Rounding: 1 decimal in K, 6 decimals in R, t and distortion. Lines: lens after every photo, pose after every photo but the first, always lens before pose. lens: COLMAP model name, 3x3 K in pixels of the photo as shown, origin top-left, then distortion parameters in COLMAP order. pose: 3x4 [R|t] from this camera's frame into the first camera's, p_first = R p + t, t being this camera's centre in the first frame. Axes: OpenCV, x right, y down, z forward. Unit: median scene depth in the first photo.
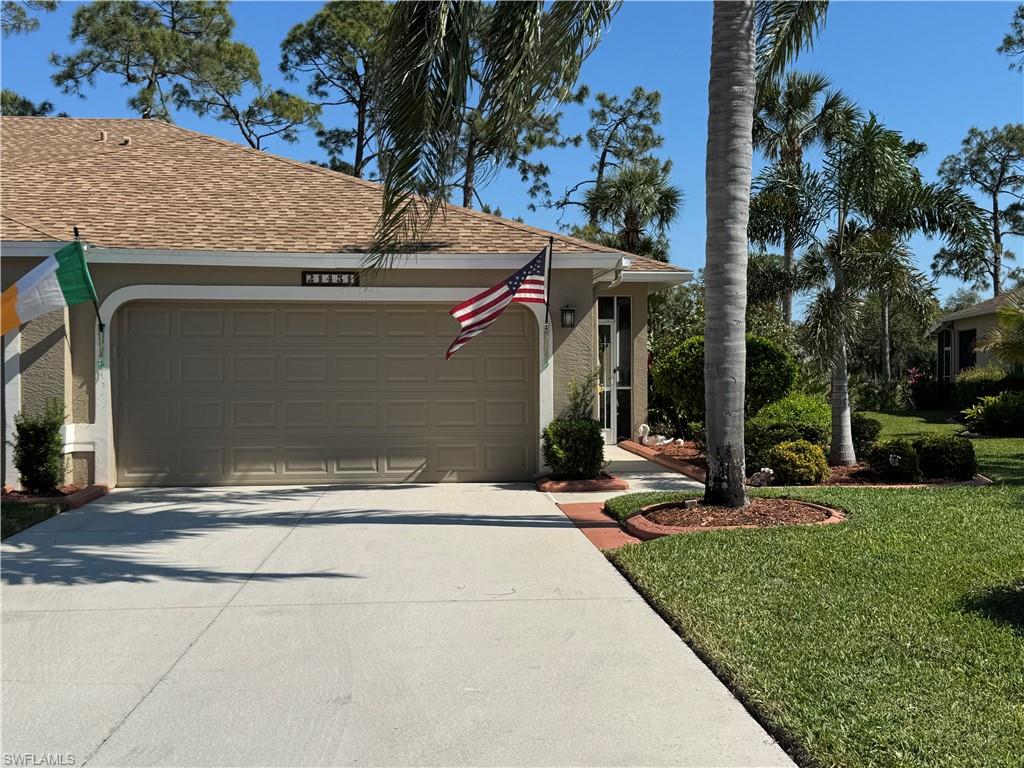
lens RADIAL K [[1241.5, 0, 510.5], [0, 1241.5, 384.2], [0, 0, 1]] dist [0.106073, 0.000000]
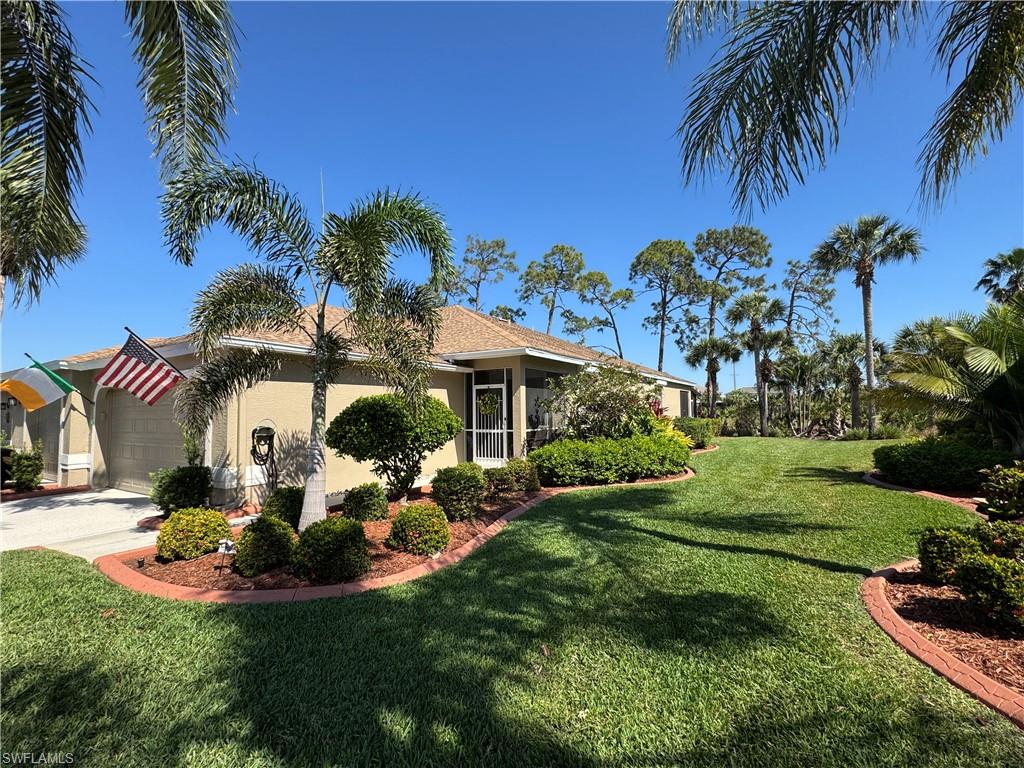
lens RADIAL K [[452.2, 0, 511.8], [0, 452.2, 385.7], [0, 0, 1]] dist [-0.004803, -0.000472]
pose [[0.783713, -0.040850, -0.619778, 0.225038], [0.006370, 0.998311, -0.057743, -0.009926], [0.621090, 0.041306, 0.782650, 0.304149]]
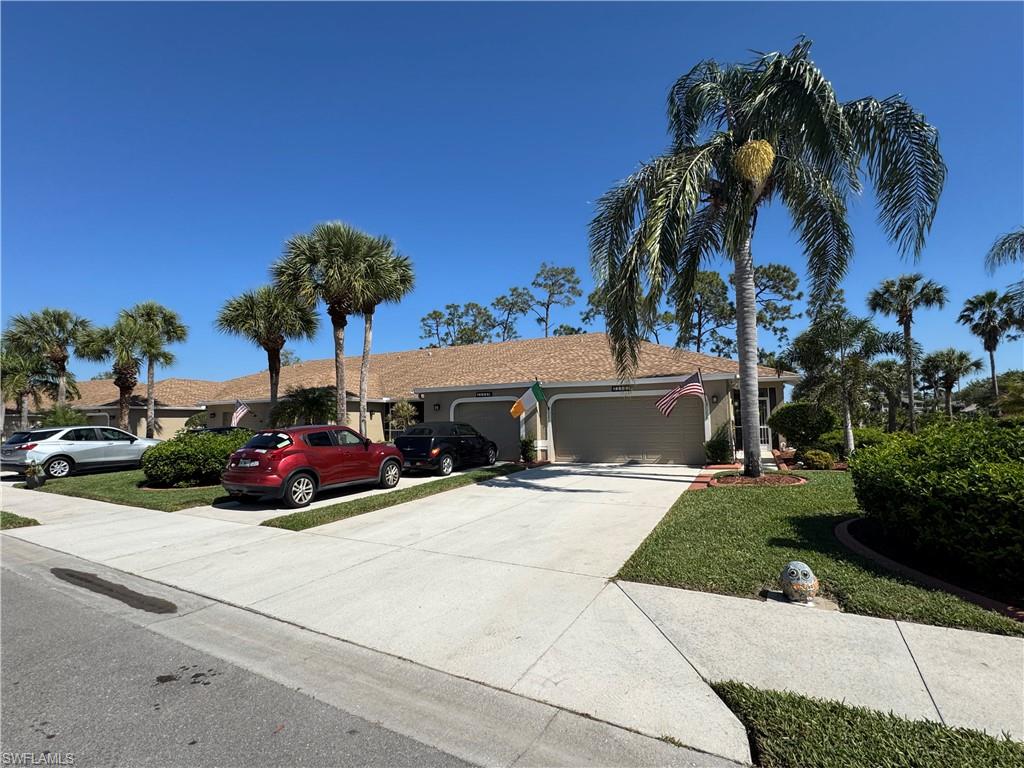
lens RADIAL K [[484.7, 0, 512.2], [0, 484.7, 381.8], [0, 0, 1]] dist [0.004647, 0.000441]
pose [[0.853923, -0.055087, -0.517475, 0.079076], [0.009974, 0.995931, -0.089561, -0.001935], [0.520303, 0.071317, 0.850998, -0.020073]]
